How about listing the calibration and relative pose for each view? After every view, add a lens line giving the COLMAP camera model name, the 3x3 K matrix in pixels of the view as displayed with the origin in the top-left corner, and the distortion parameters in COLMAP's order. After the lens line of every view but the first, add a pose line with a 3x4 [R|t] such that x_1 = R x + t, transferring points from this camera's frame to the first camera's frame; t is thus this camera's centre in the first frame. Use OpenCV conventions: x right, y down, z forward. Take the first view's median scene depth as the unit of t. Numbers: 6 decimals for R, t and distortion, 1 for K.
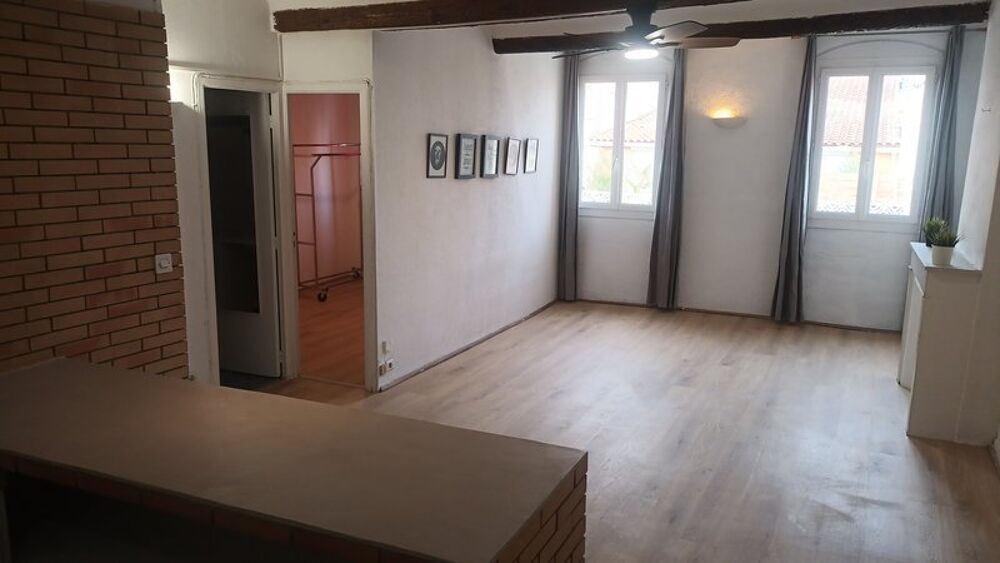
lens RADIAL K [[714.8, 0, 496.5], [0, 714.8, 284.4], [0, 0, 1]] dist [-0.023513, -0.013199]
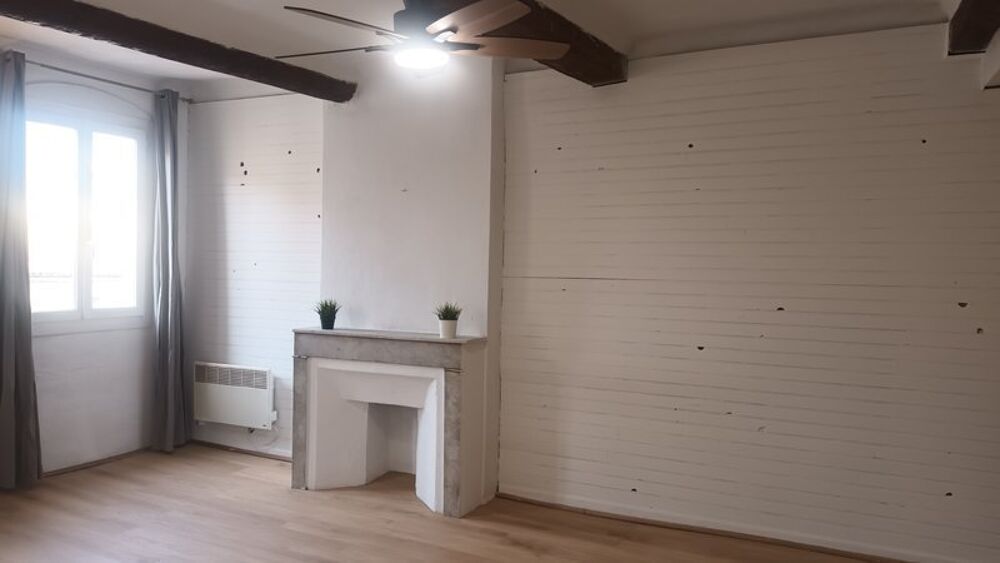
lens RADIAL K [[712.5, 0, 500.4], [0, 712.5, 280.5], [0, 0, 1]] dist [0.009232, -0.018121]
pose [[-0.007850, -0.033800, 0.999398, -0.311721], [0.168497, 0.985093, 0.034640, -0.106382], [-0.985671, 0.168667, -0.002038, 0.729940]]
